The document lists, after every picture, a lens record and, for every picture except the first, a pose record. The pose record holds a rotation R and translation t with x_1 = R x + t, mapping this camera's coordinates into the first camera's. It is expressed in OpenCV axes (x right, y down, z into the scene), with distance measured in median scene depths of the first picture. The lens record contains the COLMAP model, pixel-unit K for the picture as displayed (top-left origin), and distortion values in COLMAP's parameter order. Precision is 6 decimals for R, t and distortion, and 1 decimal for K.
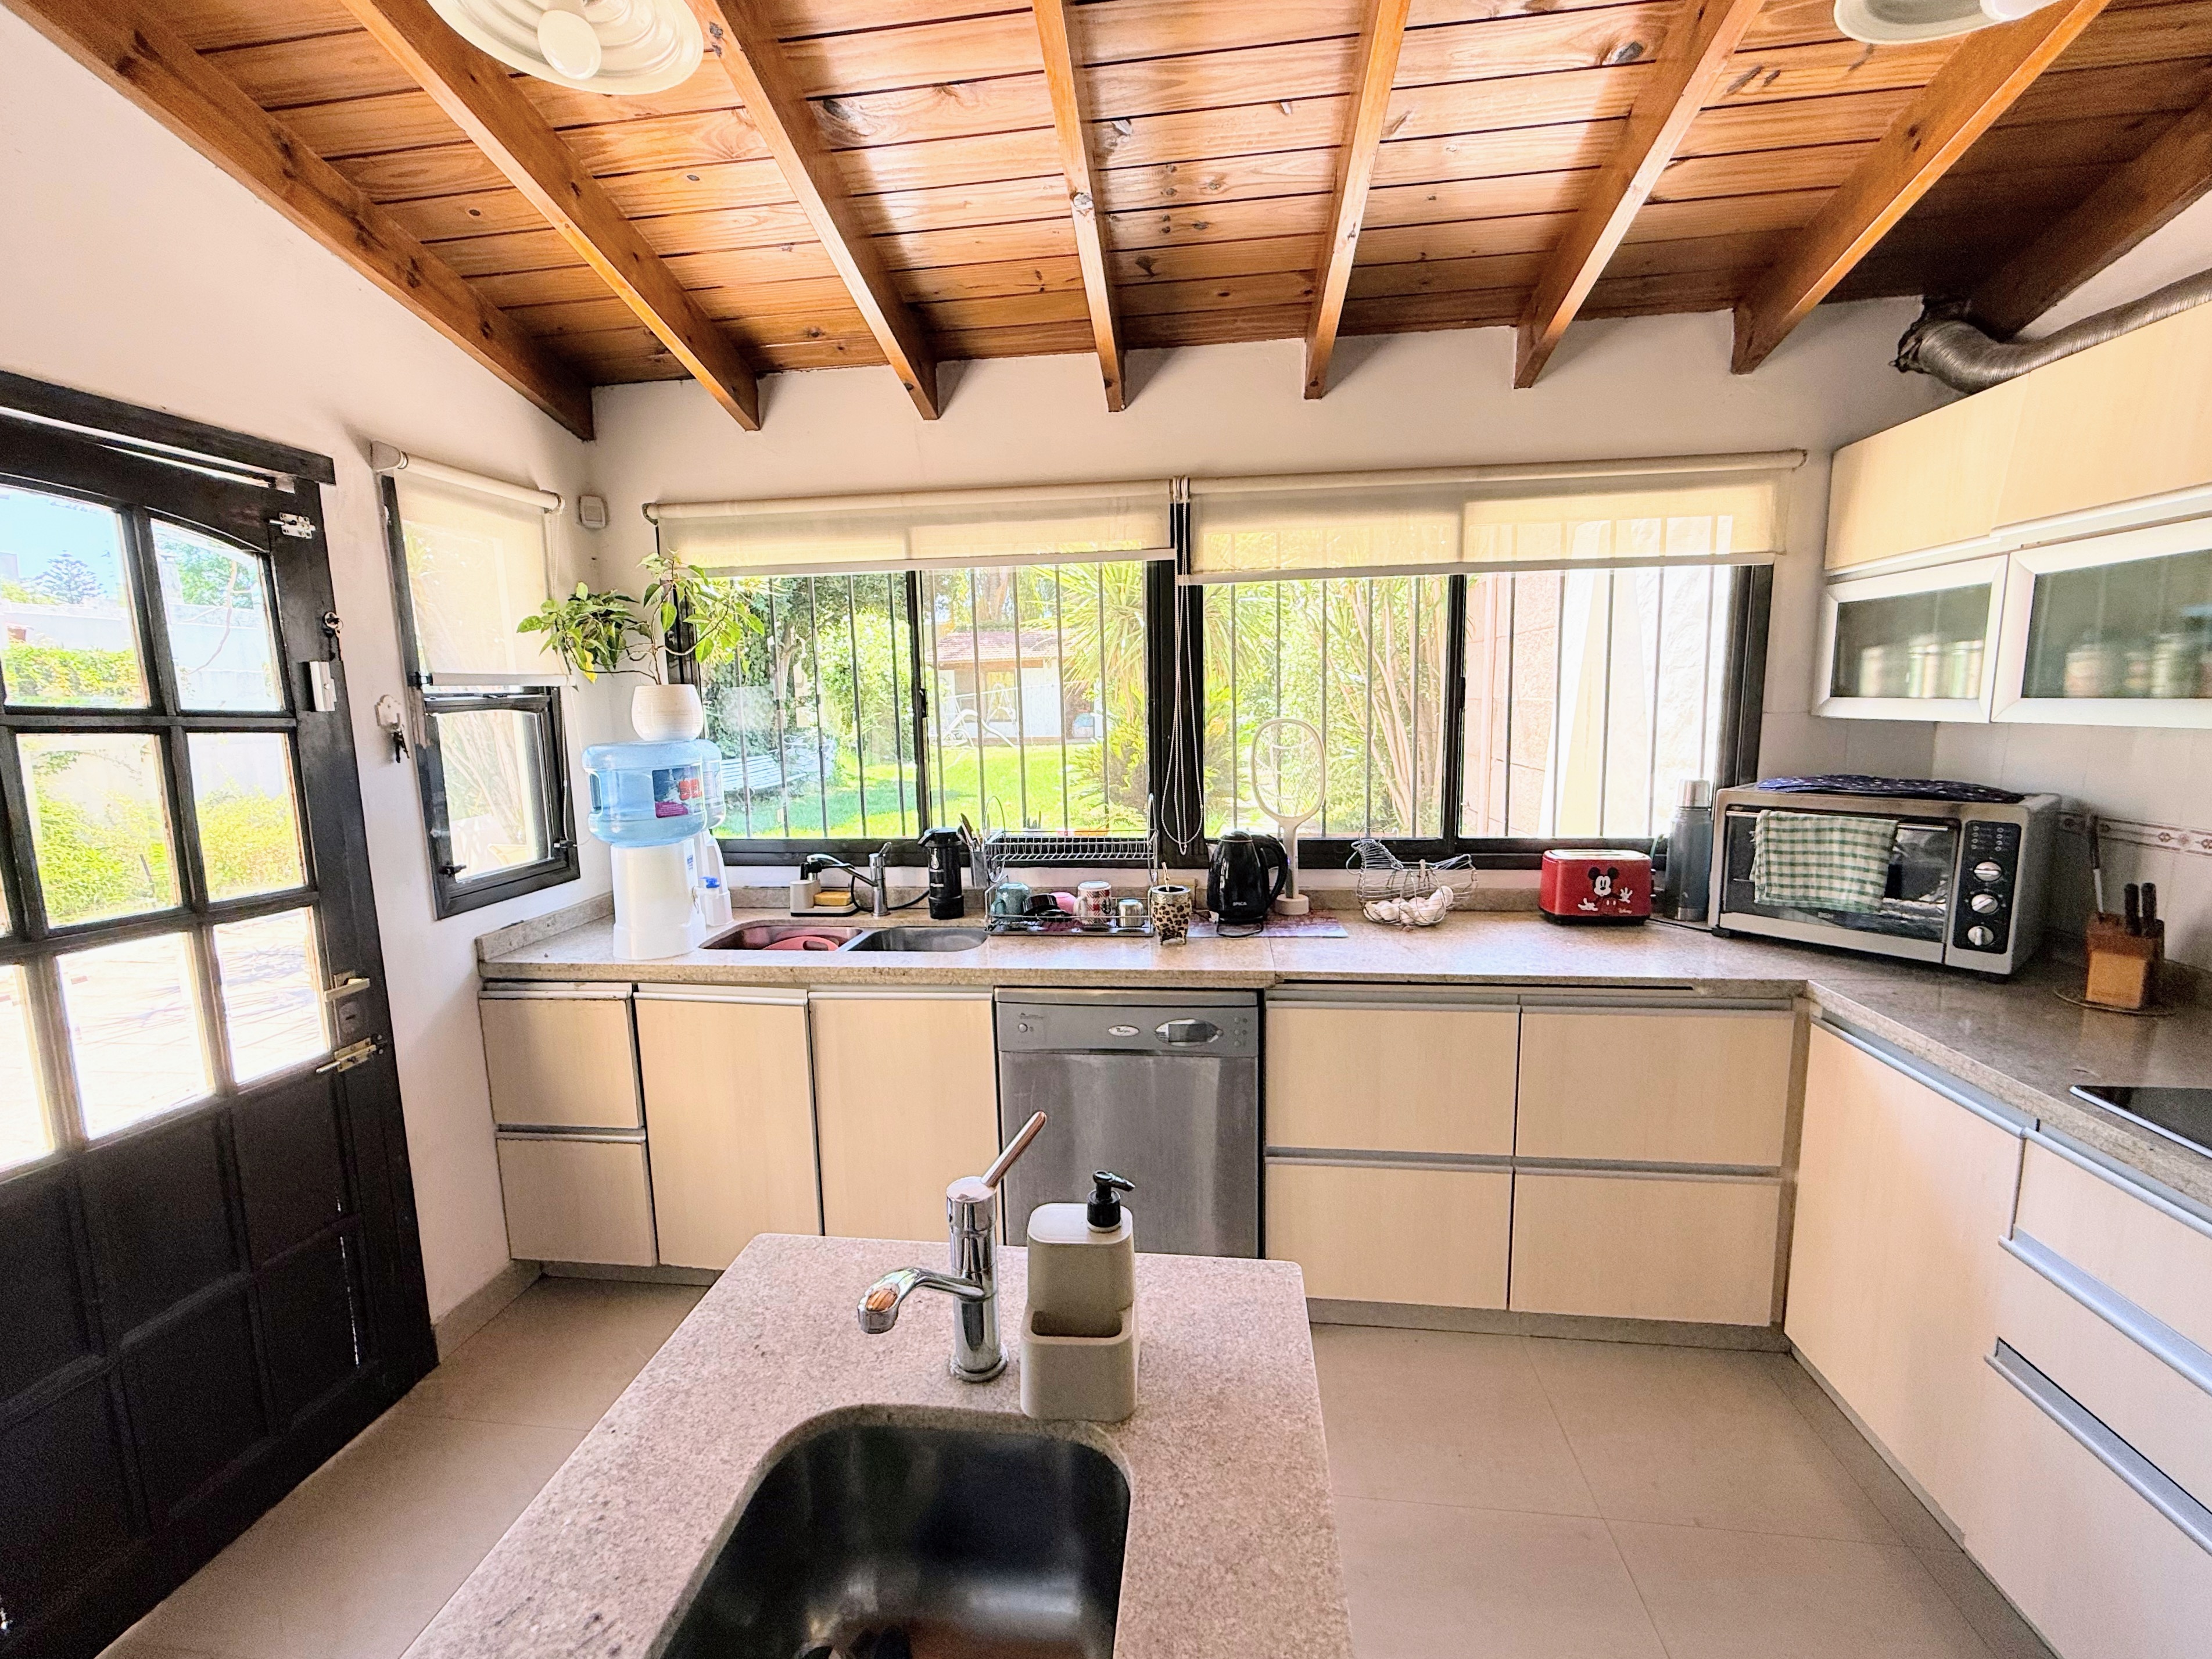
lens RADIAL K [[940.1, 0, 1106.0], [0, 940.1, 829.5], [0, 0, 1]] dist [-0.000192, 0.000161]
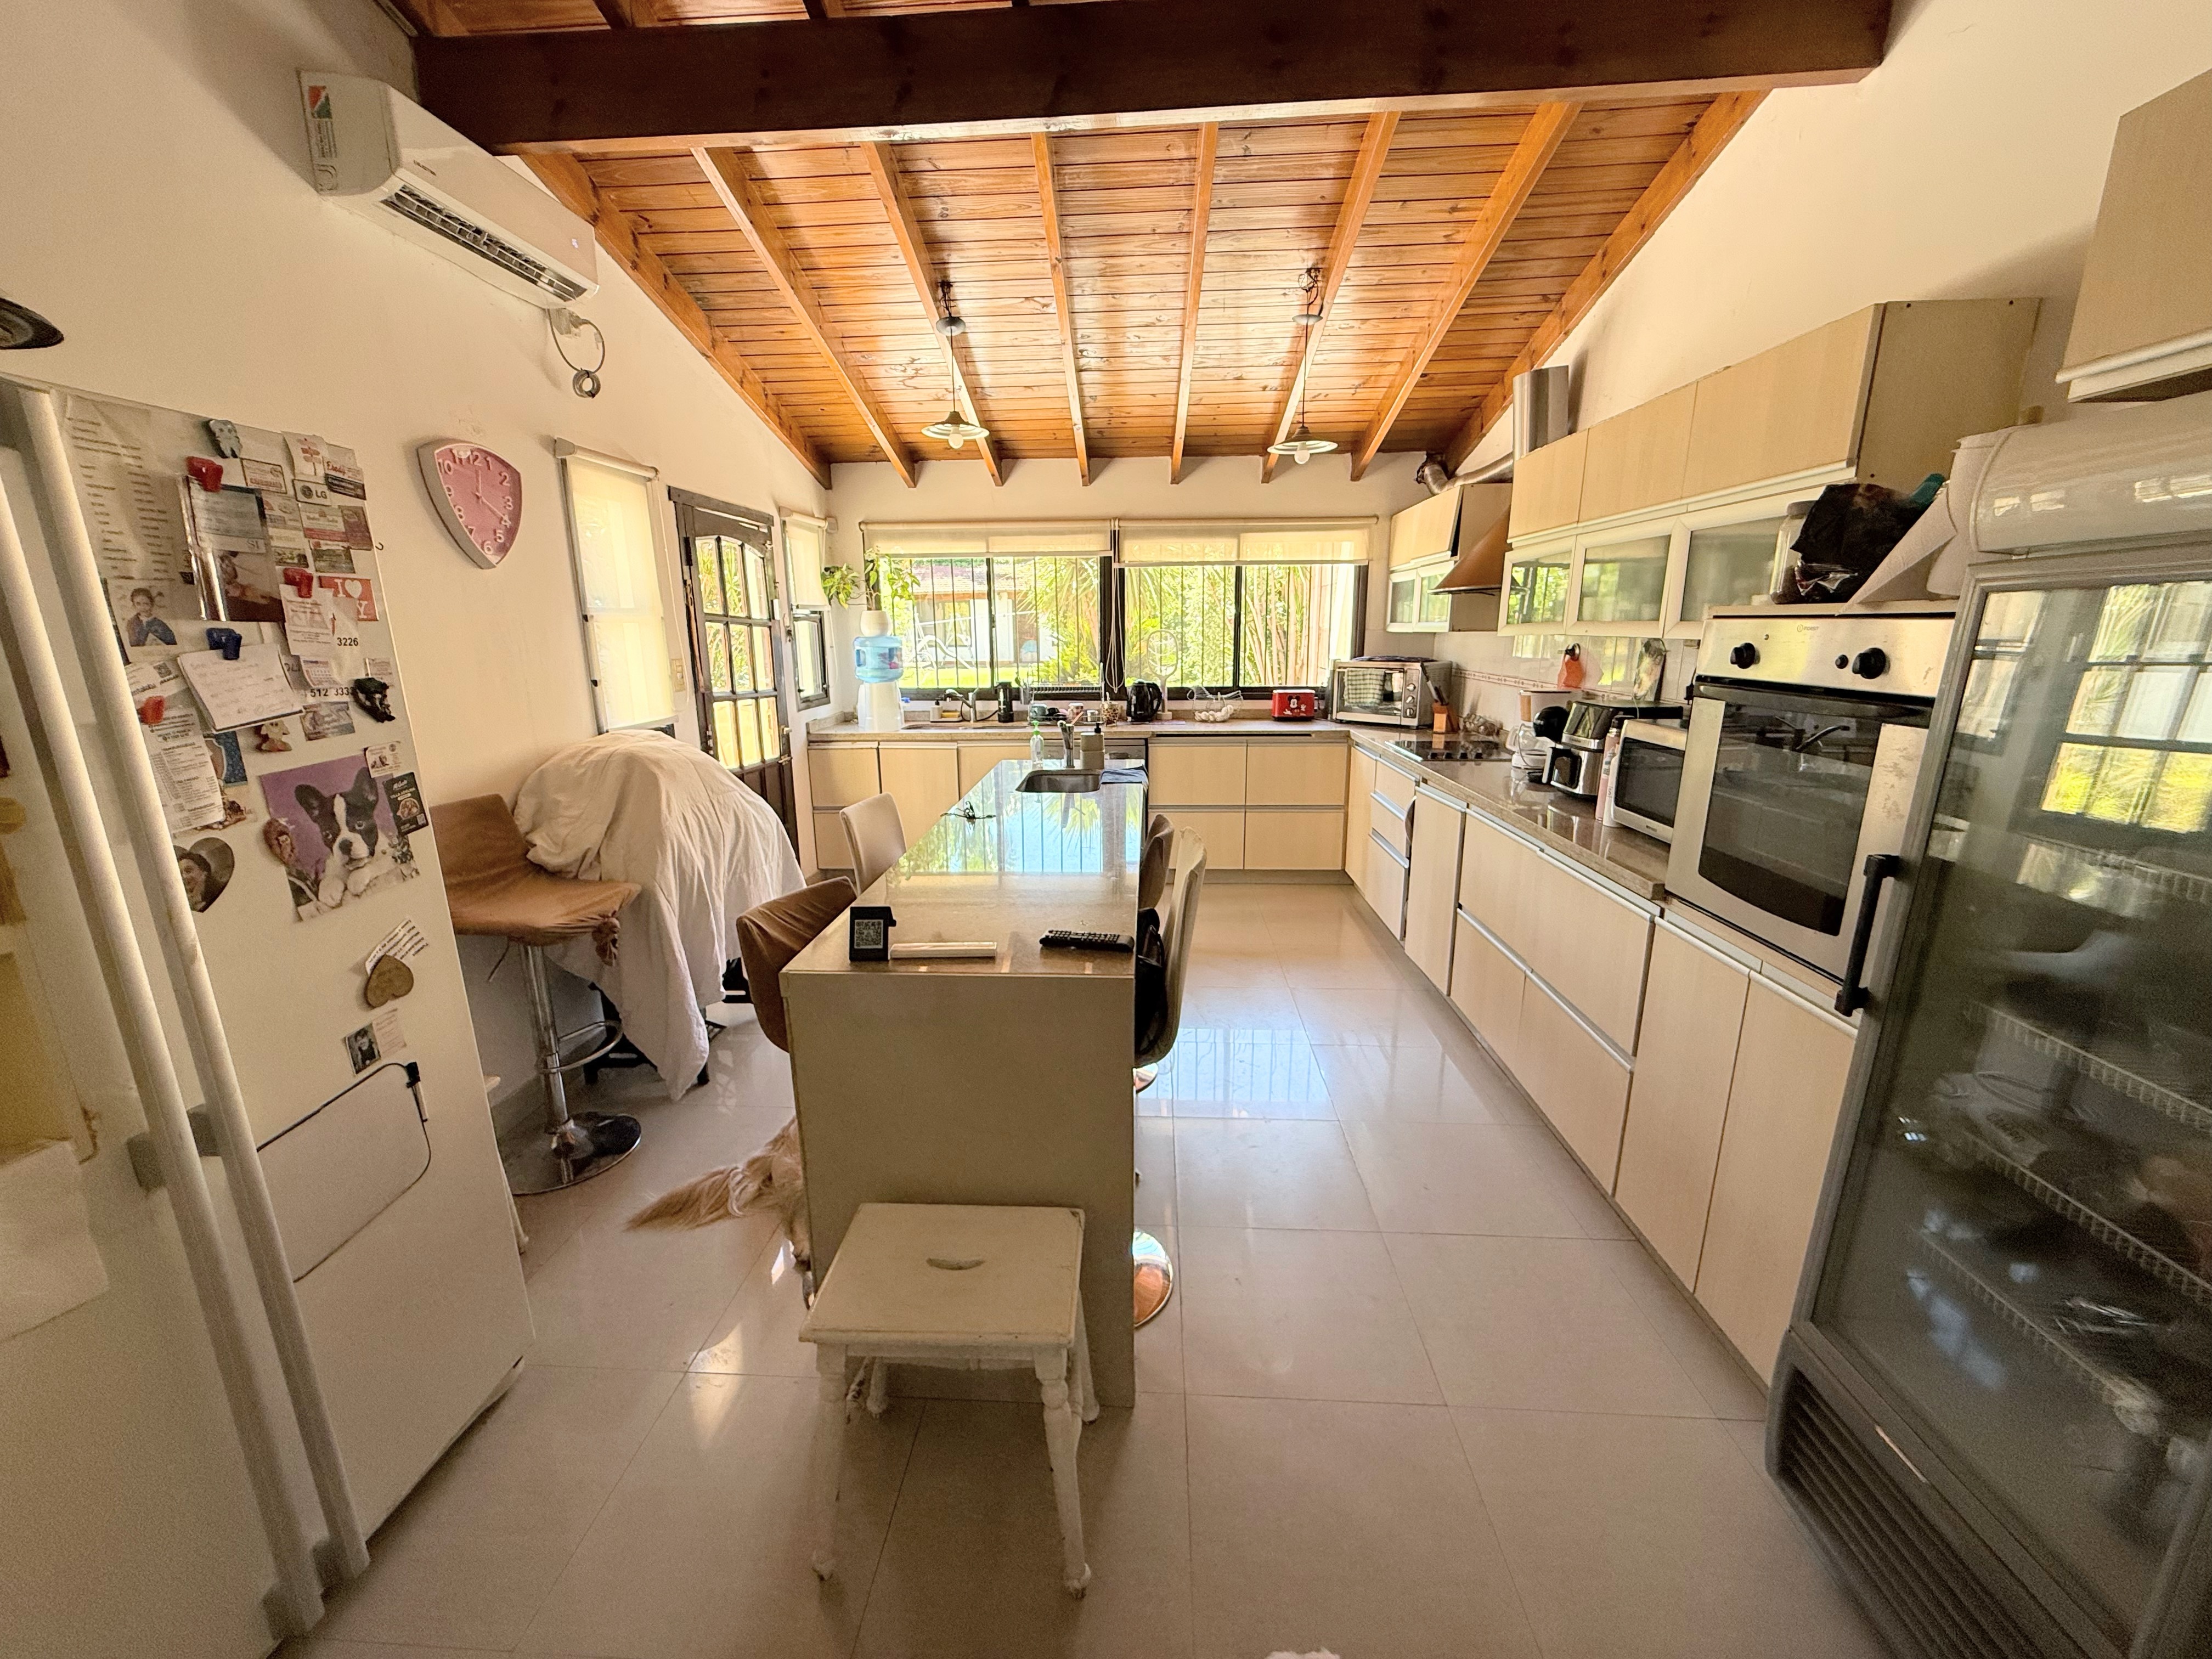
lens RADIAL K [[889.2, 0, 1097.9], [0, 889.2, 837.4], [0, 0, 1]] dist [0.000458, -0.000187]
pose [[0.998224, -0.002033, 0.059544, -0.095309], [-0.003278, 0.996029, 0.088969, 0.202964], [-0.059488, -0.089006, 0.994253, -1.248480]]
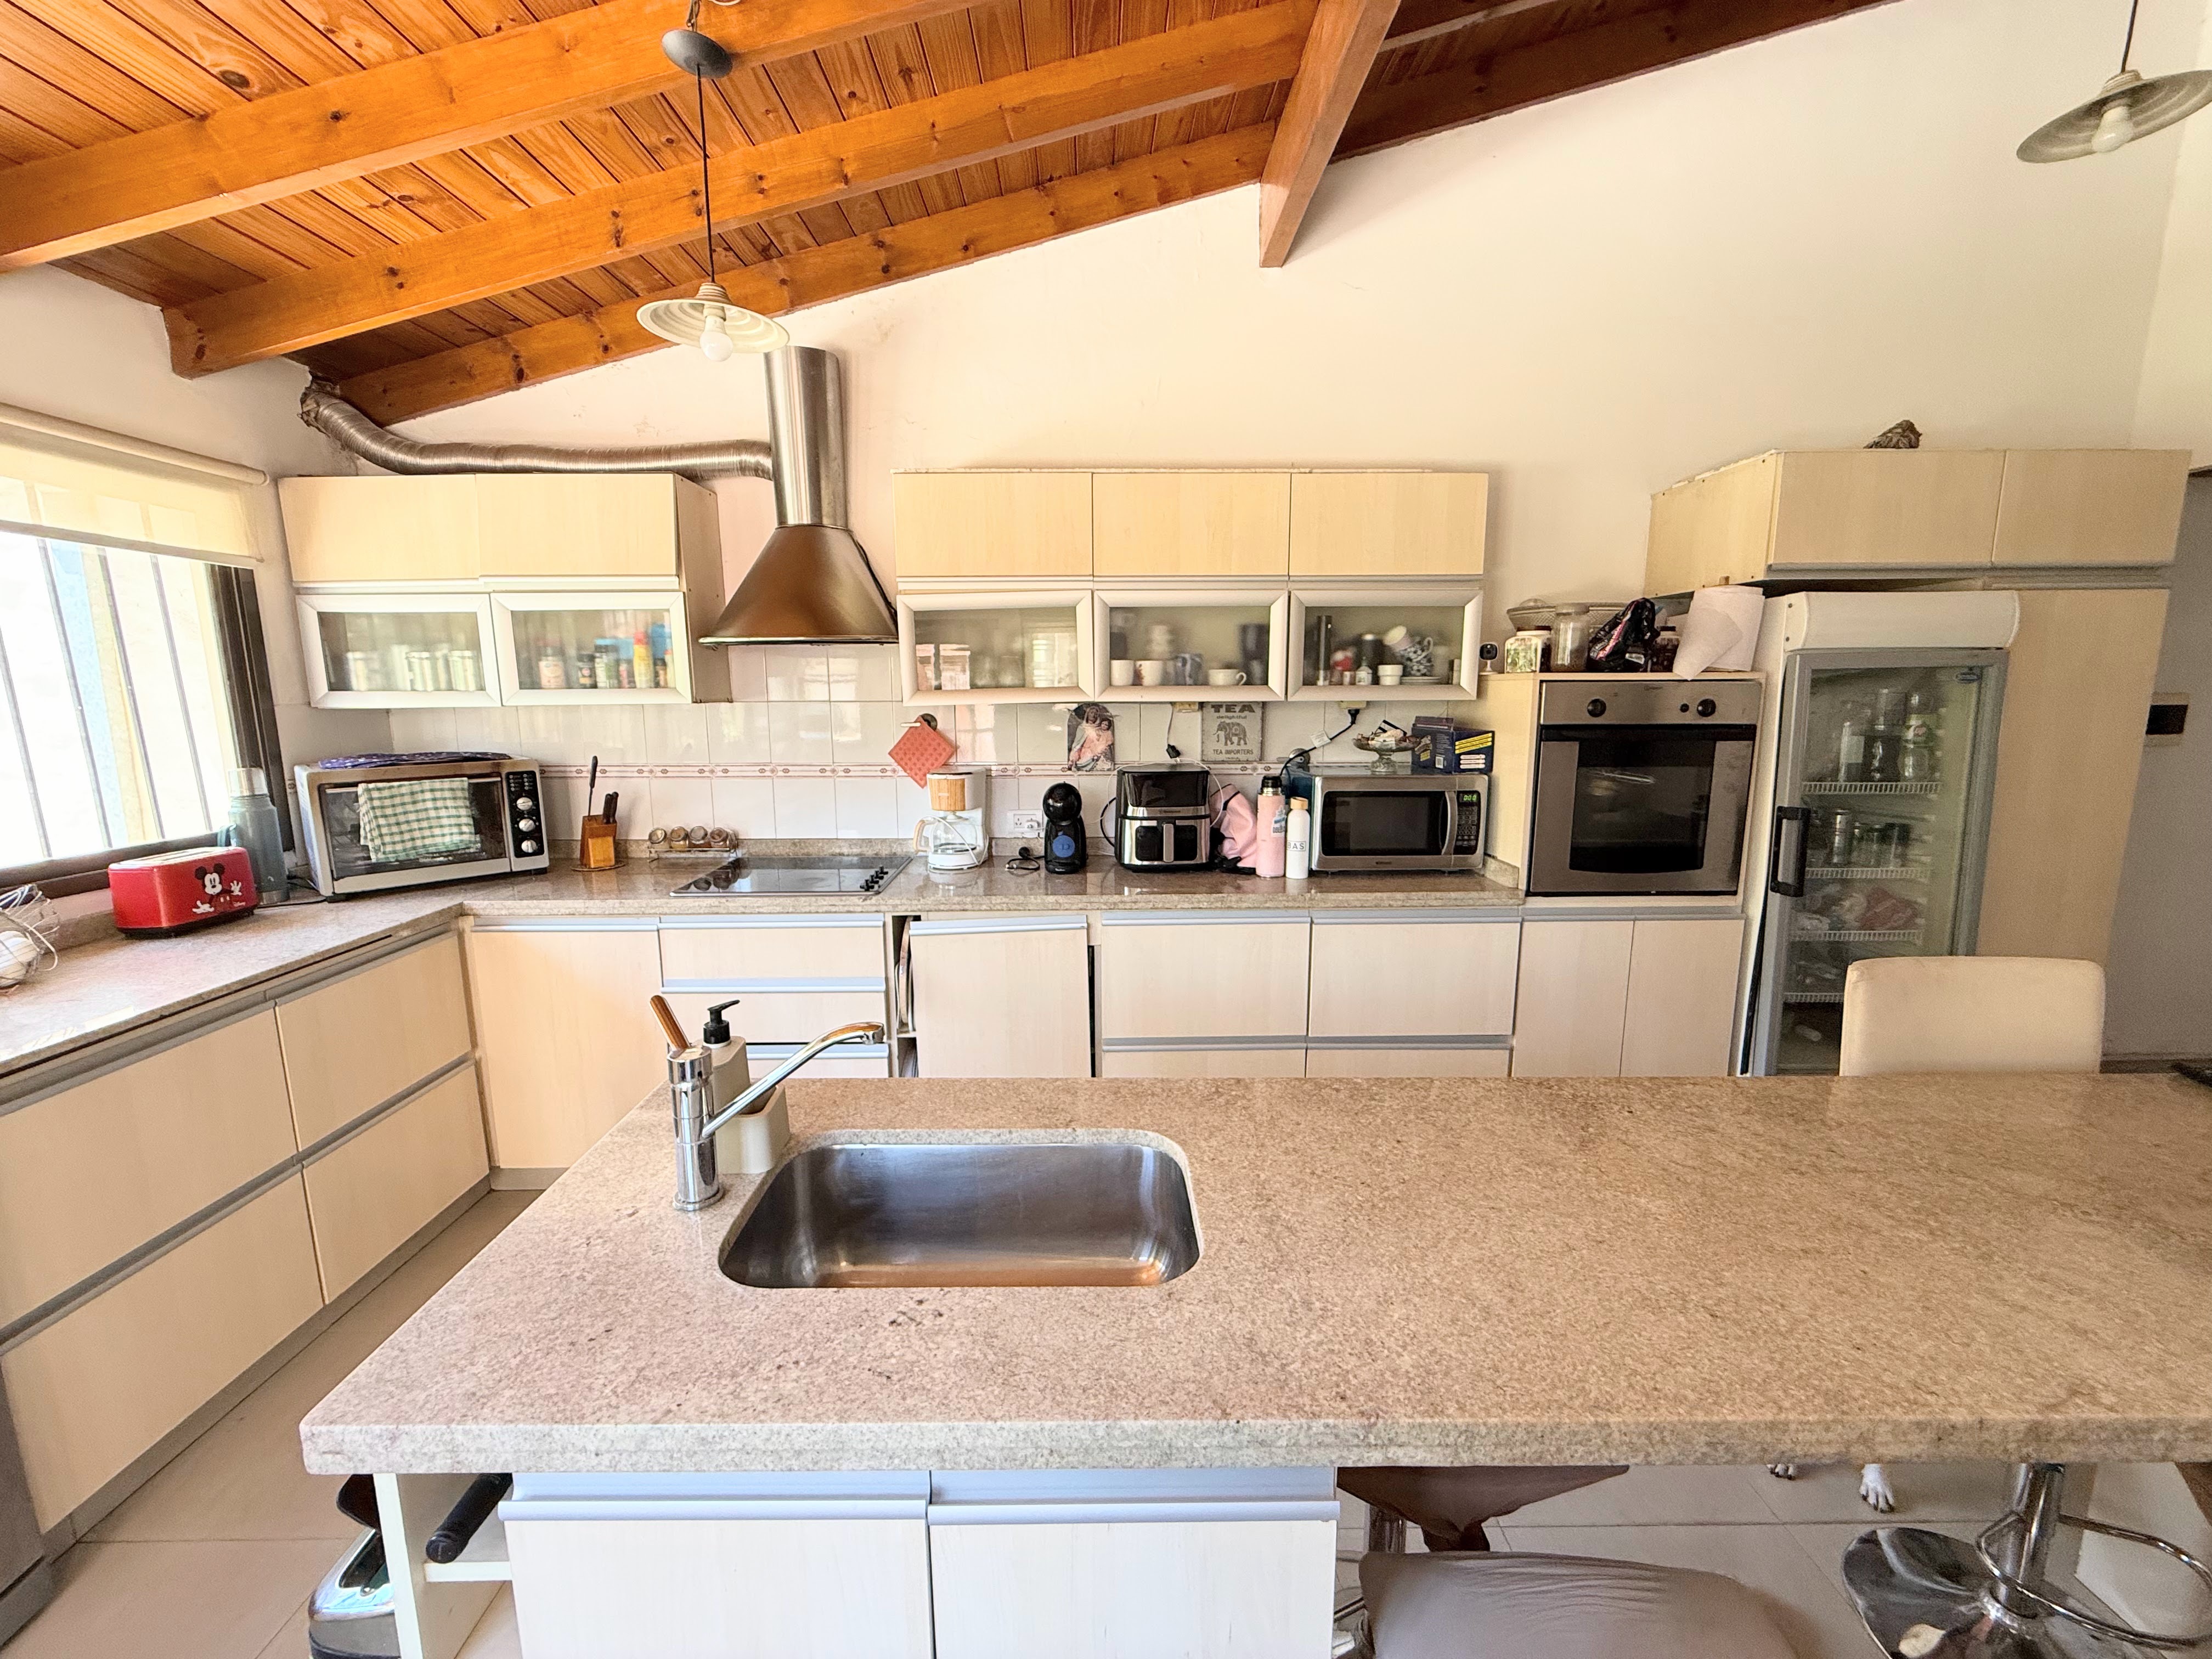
lens RADIAL K [[889.2, 0, 1097.9], [0, 889.2, 837.4], [0, 0, 1]] dist [0.000458, -0.000187]
pose [[-0.128663, -0.148602, 0.980491, -0.491782], [0.151202, 0.974210, 0.167491, -0.002253], [-0.980094, 0.169802, -0.102876, 0.199302]]
